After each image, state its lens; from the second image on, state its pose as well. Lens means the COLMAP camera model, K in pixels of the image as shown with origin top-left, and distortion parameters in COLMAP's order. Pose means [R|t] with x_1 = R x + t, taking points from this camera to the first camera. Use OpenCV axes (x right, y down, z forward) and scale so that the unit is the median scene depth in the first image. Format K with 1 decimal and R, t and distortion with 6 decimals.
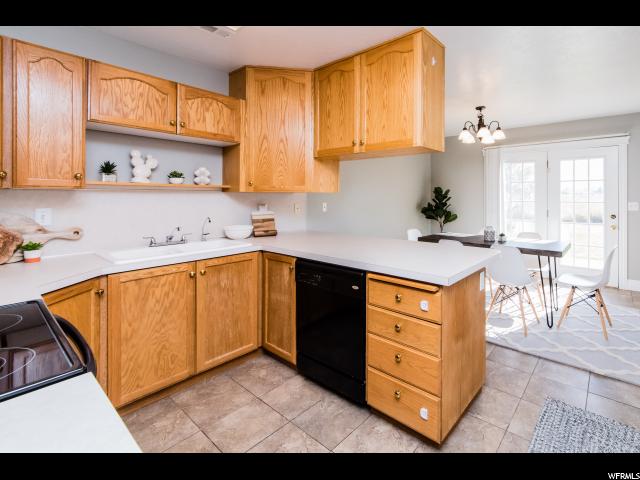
lens RADIAL K [[301.0, 0, 392.2], [0, 301.0, 194.8], [0, 0, 1]] dist [-0.001084, -0.001492]
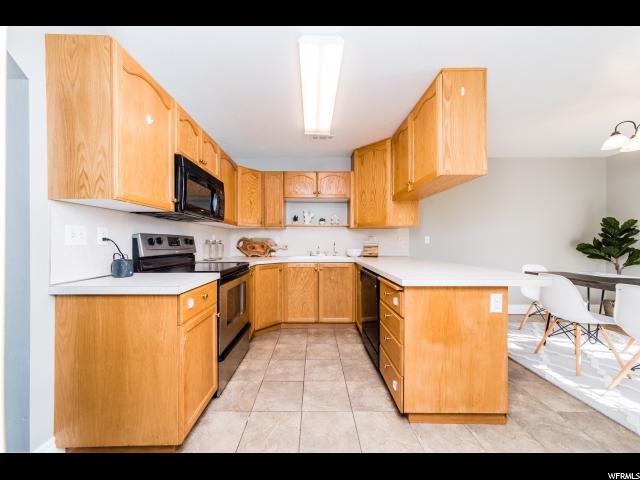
lens RADIAL K [[235.9, 0, 316.2], [0, 235.9, 240.5], [0, 0, 1]] dist [-0.001144, -0.000088]
pose [[0.587158, -0.008802, -0.809424, 0.521984], [0.008638, 0.999952, -0.004608, 0.079411], [0.809426, -0.004287, 0.587206, 0.104403]]
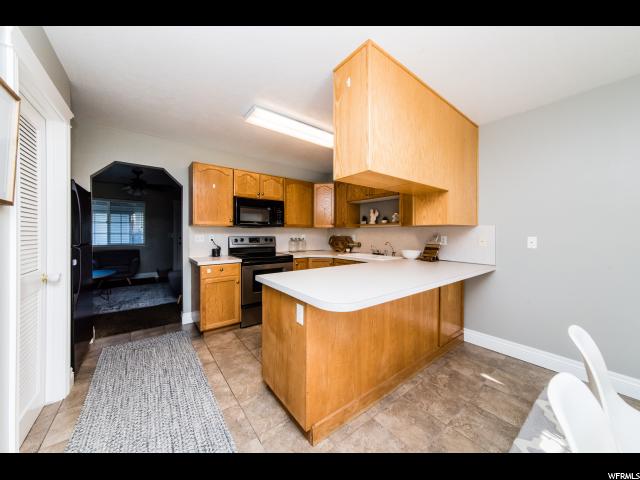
lens RADIAL K [[235.9, 0, 320.3], [0, 235.9, 232.3], [0, 0, 1]] dist [-0.001144, -0.000088]
pose [[-0.301890, -0.004695, -0.953331, 0.905974], [0.004503, 0.999970, -0.006351, 0.030310], [0.953332, -0.006211, -0.301859, 1.186291]]
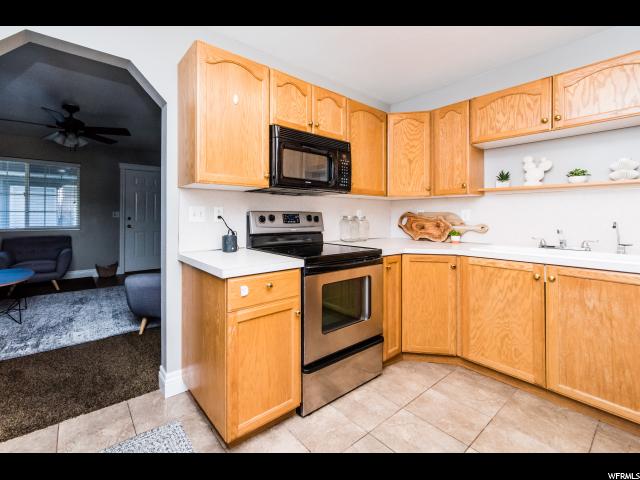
lens RADIAL K [[277.0, 0, 259.8], [0, 277.0, 212.3], [0, 0, 1]] dist [0.000669, -0.000027]
pose [[-0.346887, -0.013496, -0.937810, 0.422253], [0.003896, 0.999867, -0.015830, 0.066889], [0.937899, -0.009145, -0.346789, 0.451576]]
